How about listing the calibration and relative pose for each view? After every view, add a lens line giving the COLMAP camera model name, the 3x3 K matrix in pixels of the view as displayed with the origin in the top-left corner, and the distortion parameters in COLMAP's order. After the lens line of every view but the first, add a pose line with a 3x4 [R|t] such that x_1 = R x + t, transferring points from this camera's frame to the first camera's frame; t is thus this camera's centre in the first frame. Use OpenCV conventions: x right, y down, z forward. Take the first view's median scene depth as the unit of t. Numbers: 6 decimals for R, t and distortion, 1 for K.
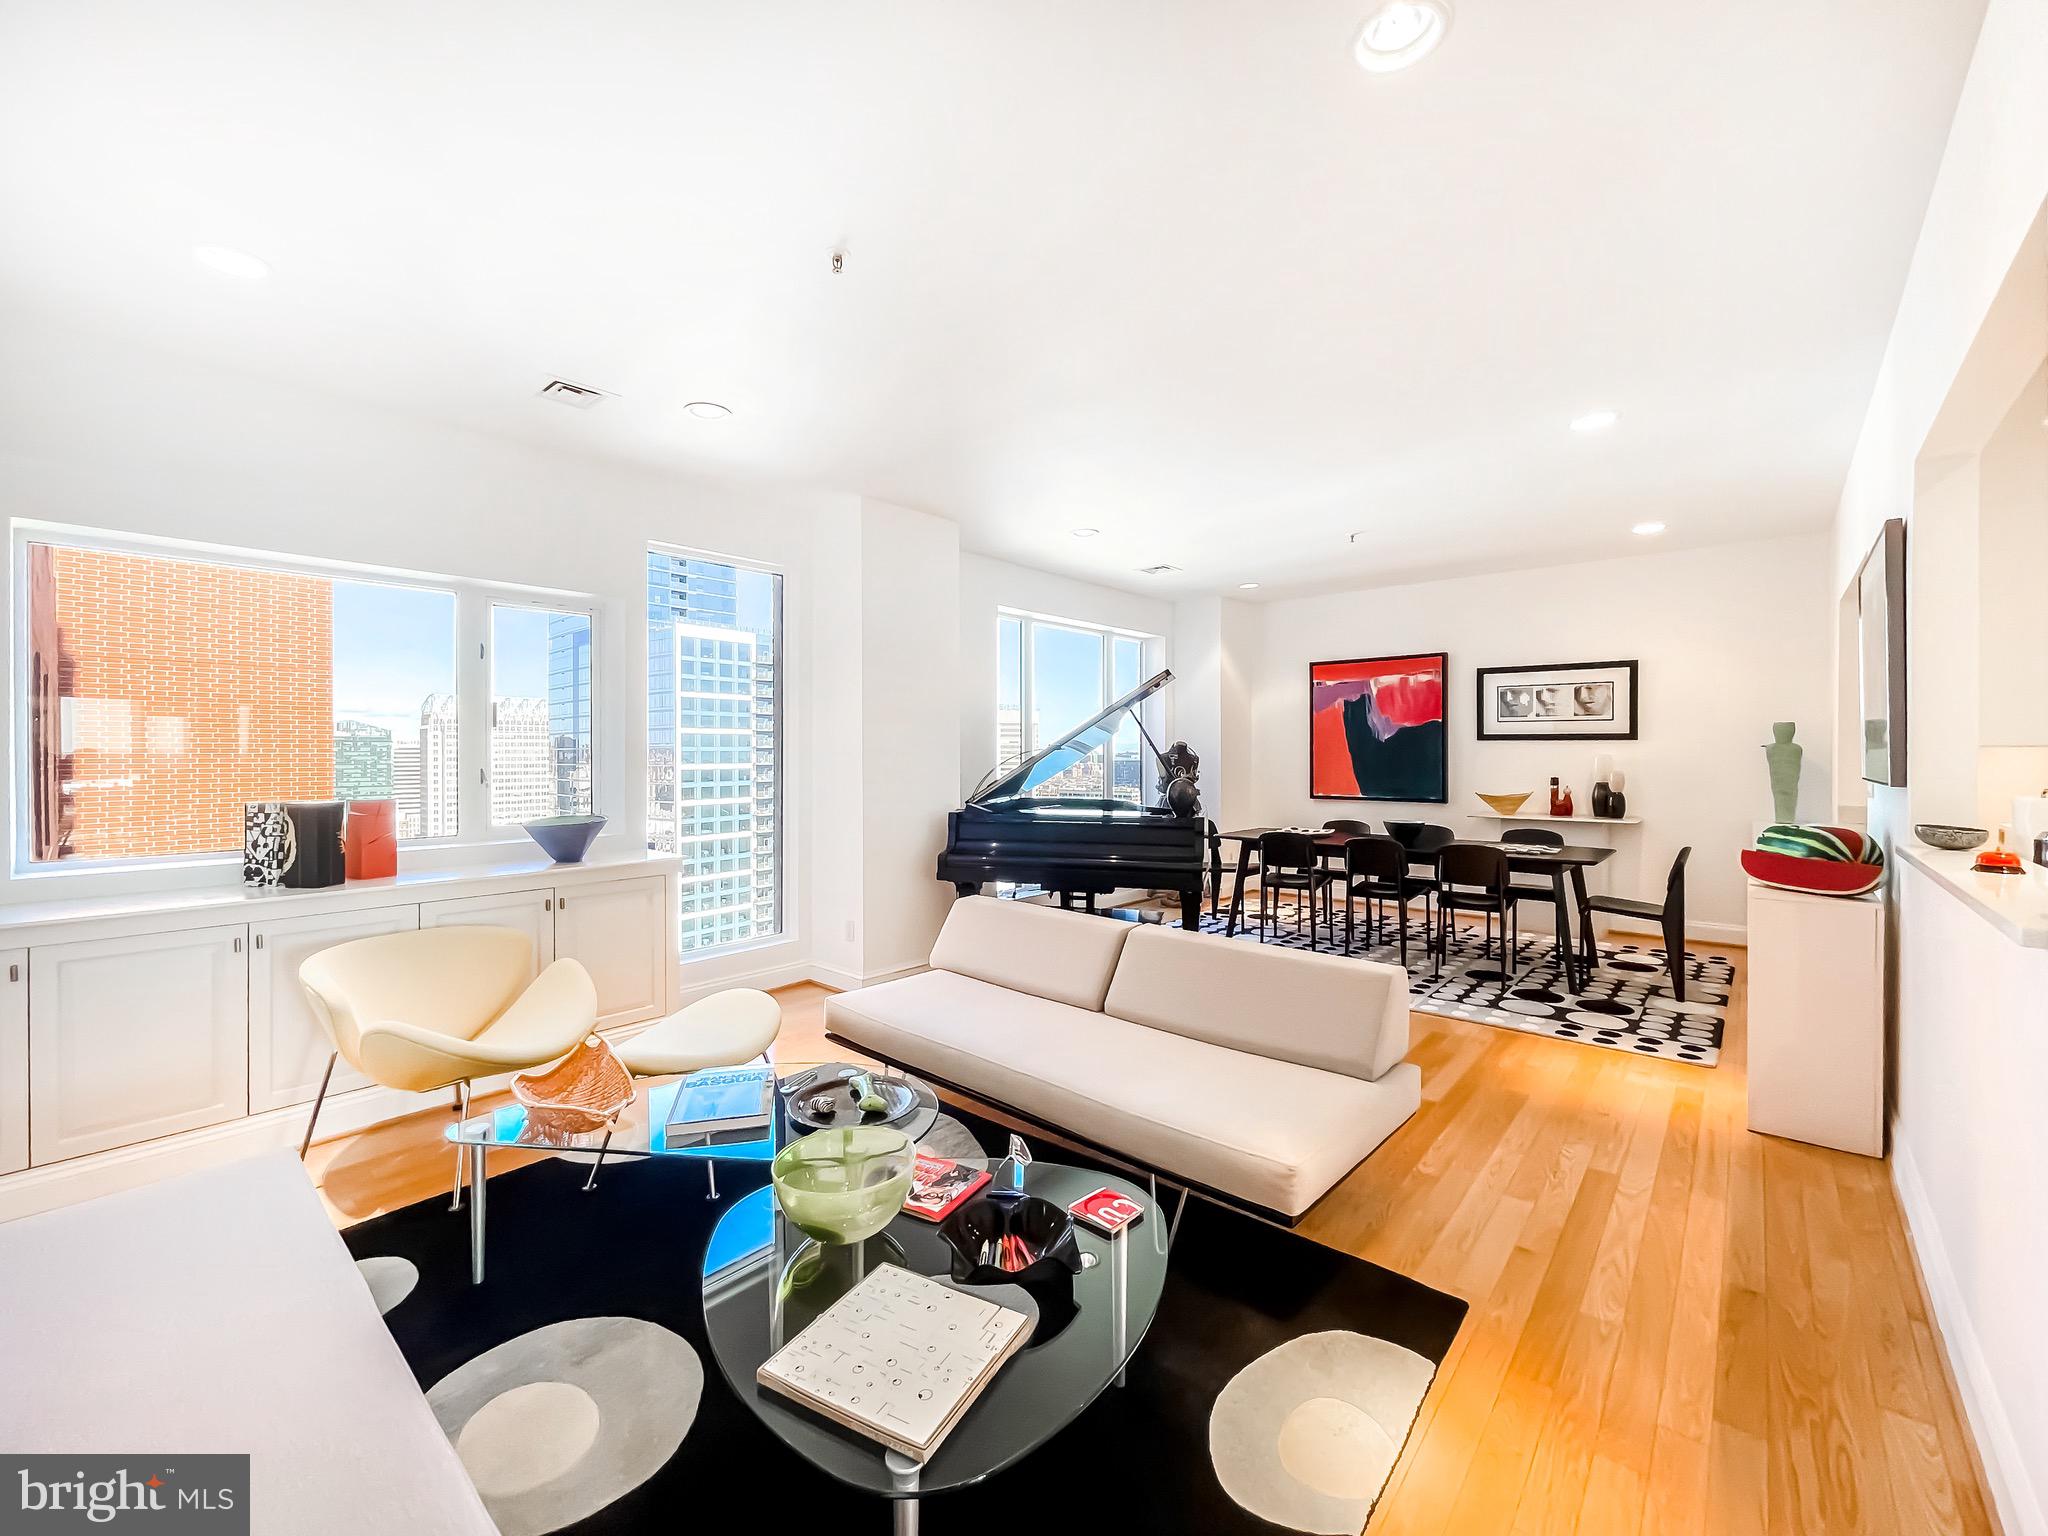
lens RADIAL K [[856.5, 0, 1057.4], [0, 856.5, 769.4], [0, 0, 1]] dist [-0.001077, 0.000063]
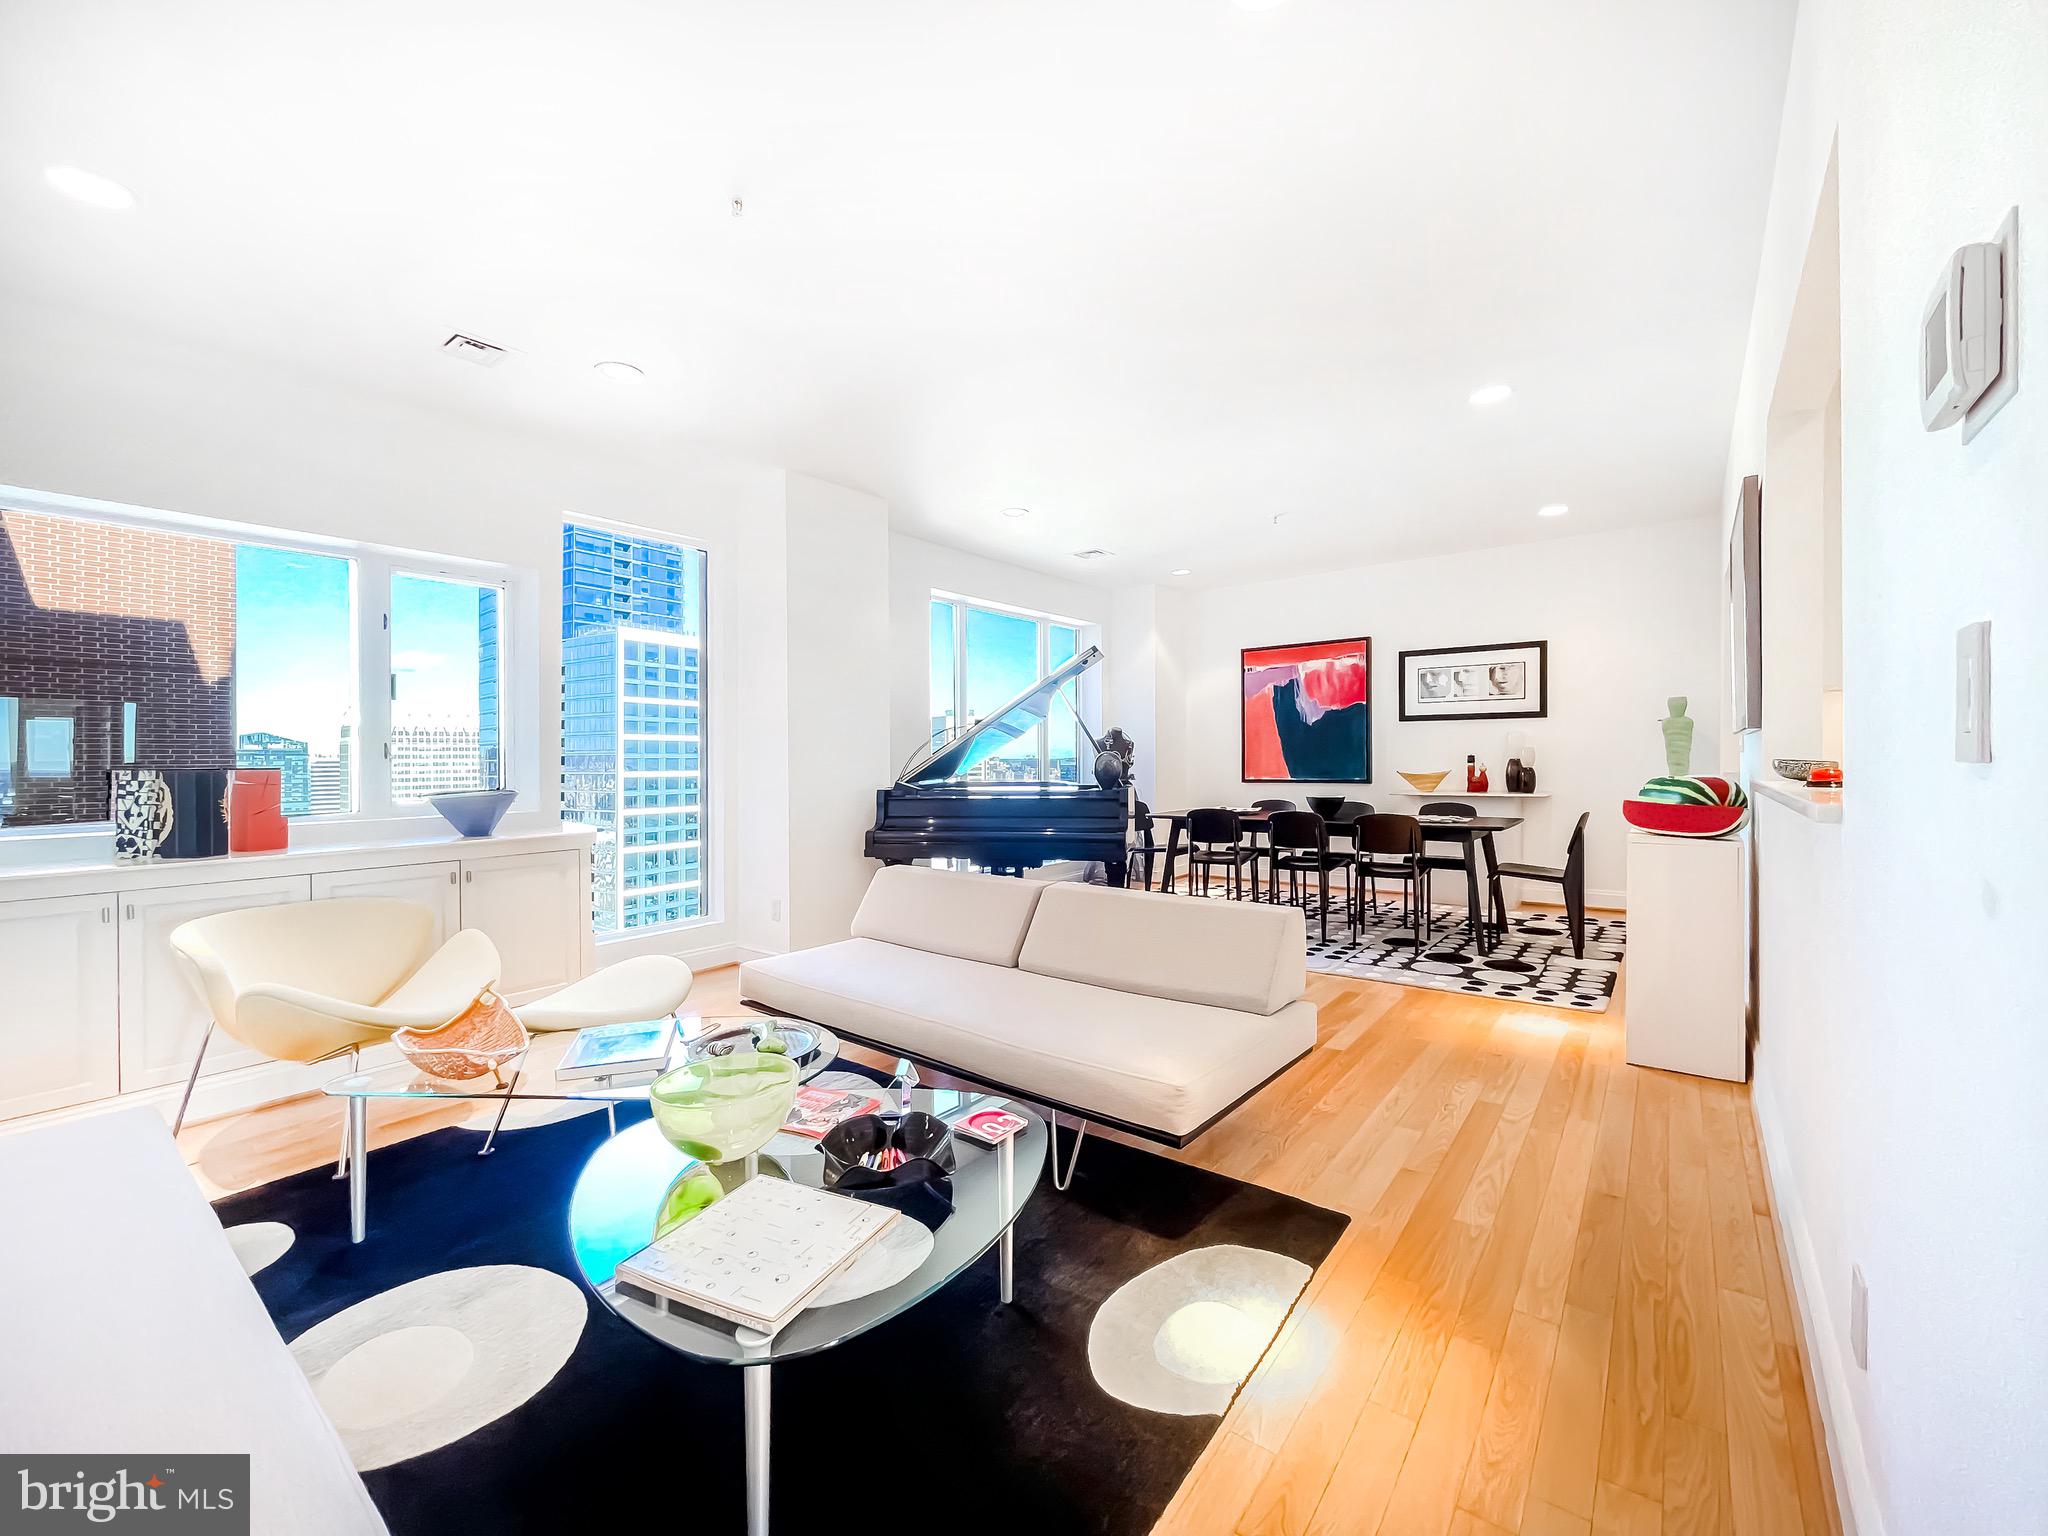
lens RADIAL K [[856.5, 0, 1053.0], [0, 856.5, 766.3], [0, 0, 1]] dist [-0.001077, 0.000063]
pose [[0.998339, -0.004408, 0.057442, 0.035145], [0.004477, 0.999989, -0.001064, 0.043275], [-0.057437, 0.001320, 0.998348, -0.007251]]
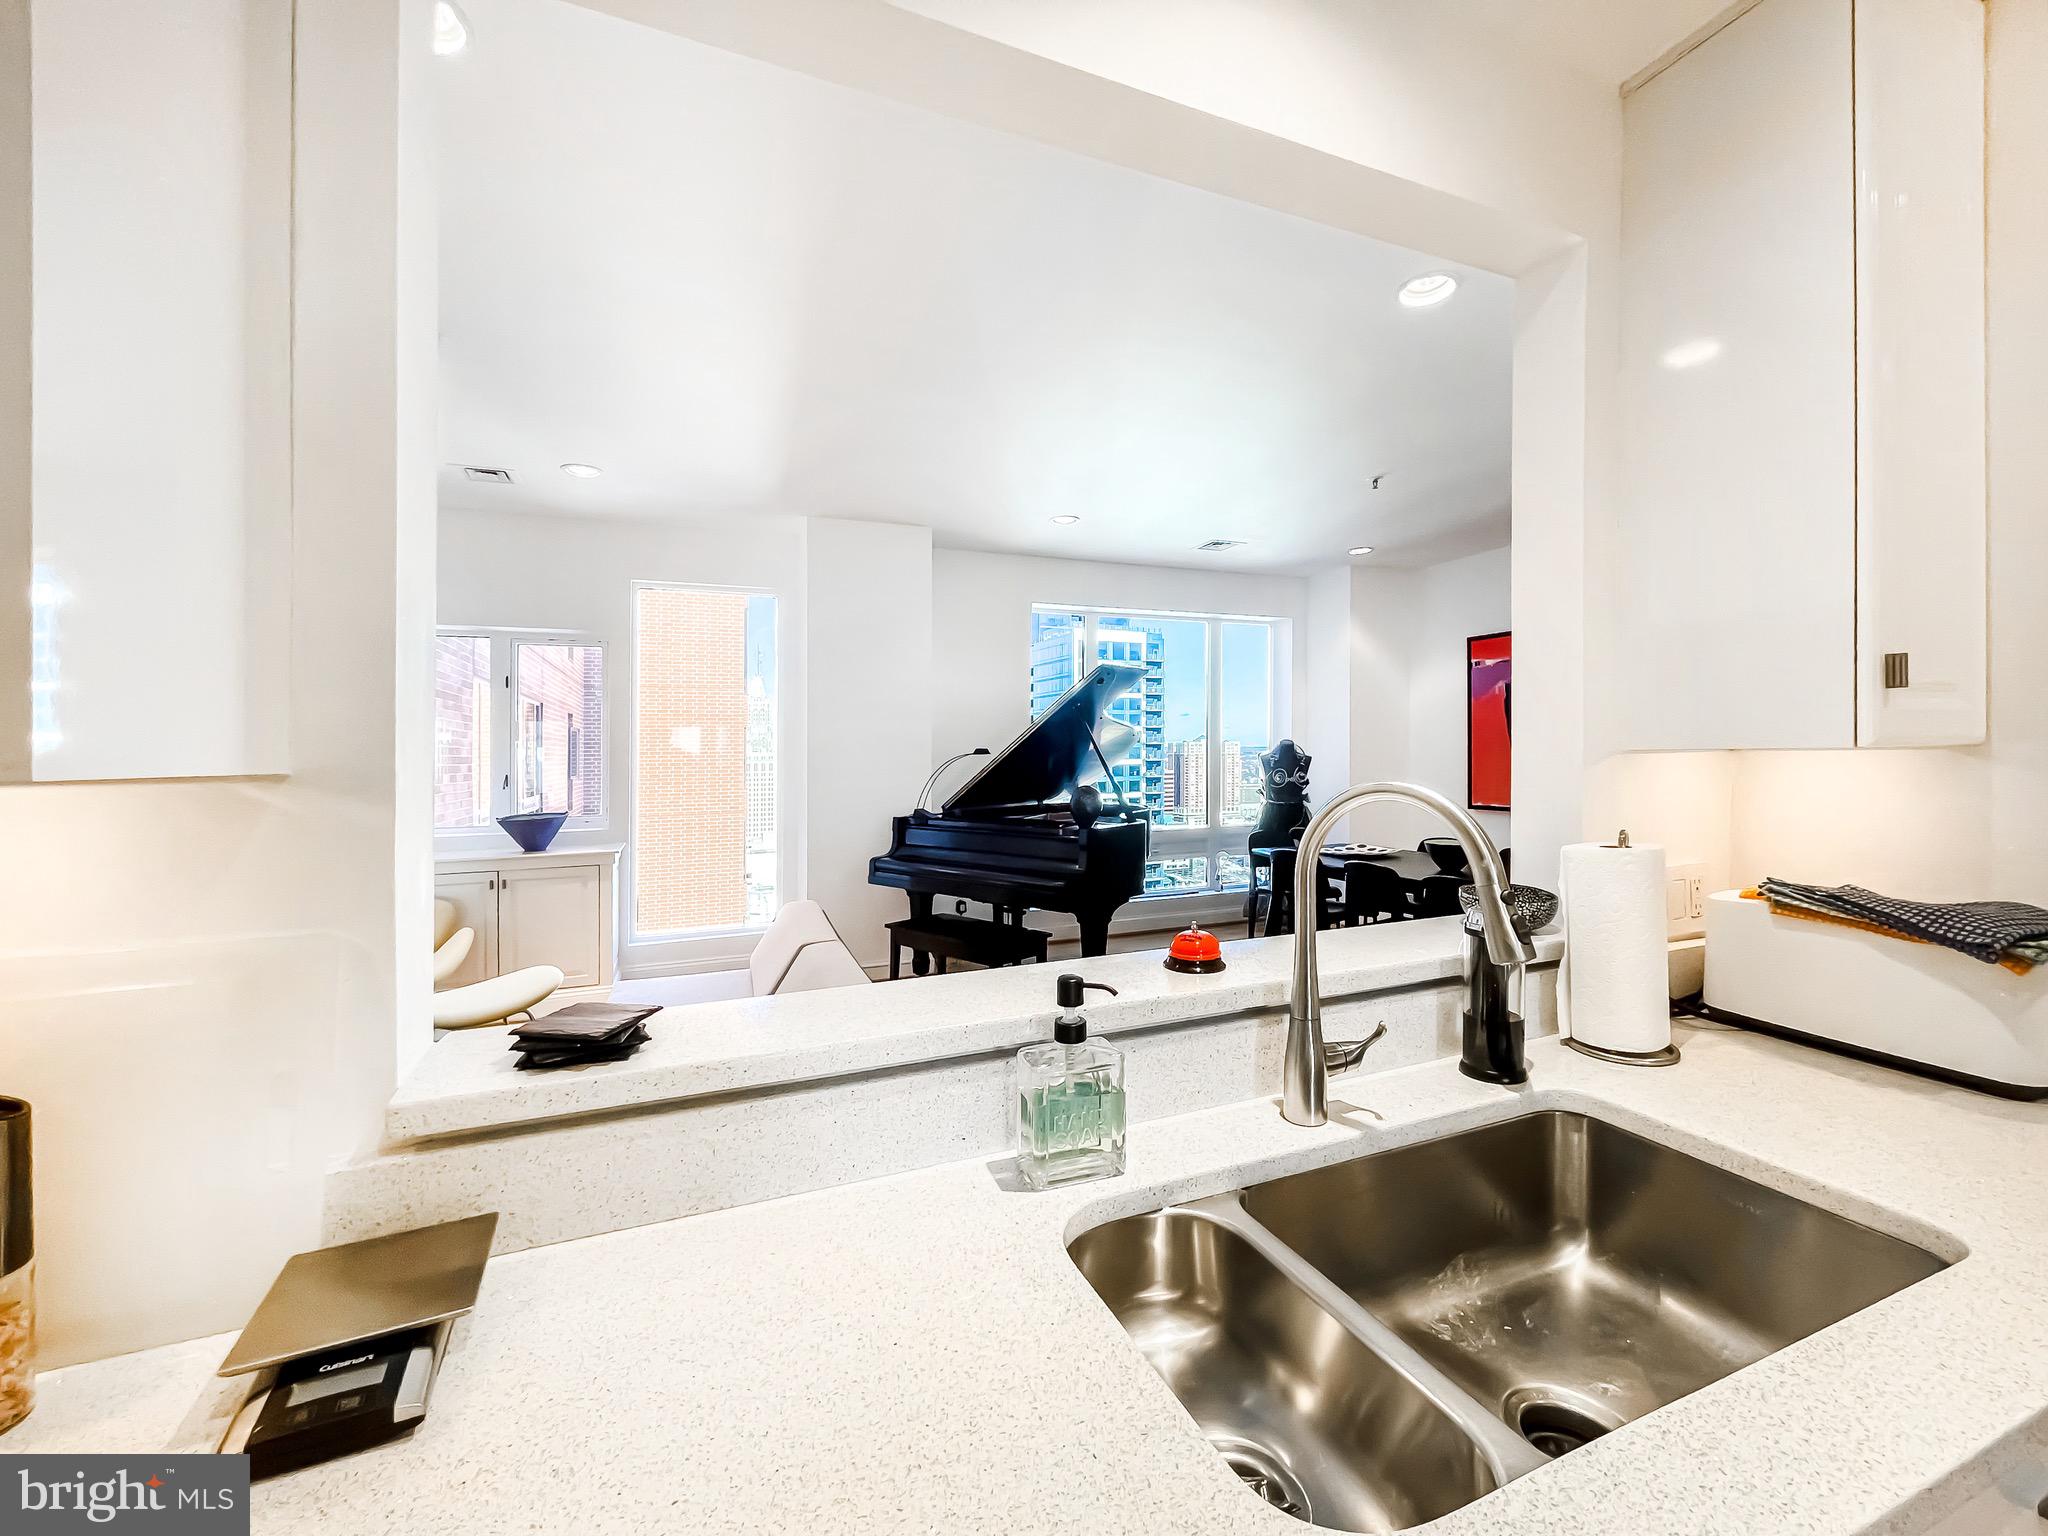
lens RADIAL K [[856.5, 0, 889.1], [0, 856.5, 763.8], [0, 0, 1]] dist [-0.001077, 0.000063]
pose [[0.888453, -0.000302, -0.458968, 0.530700], [-0.001448, 0.999993, -0.003461, -0.012263], [0.458965, 0.003740, 0.888446, 0.152665]]
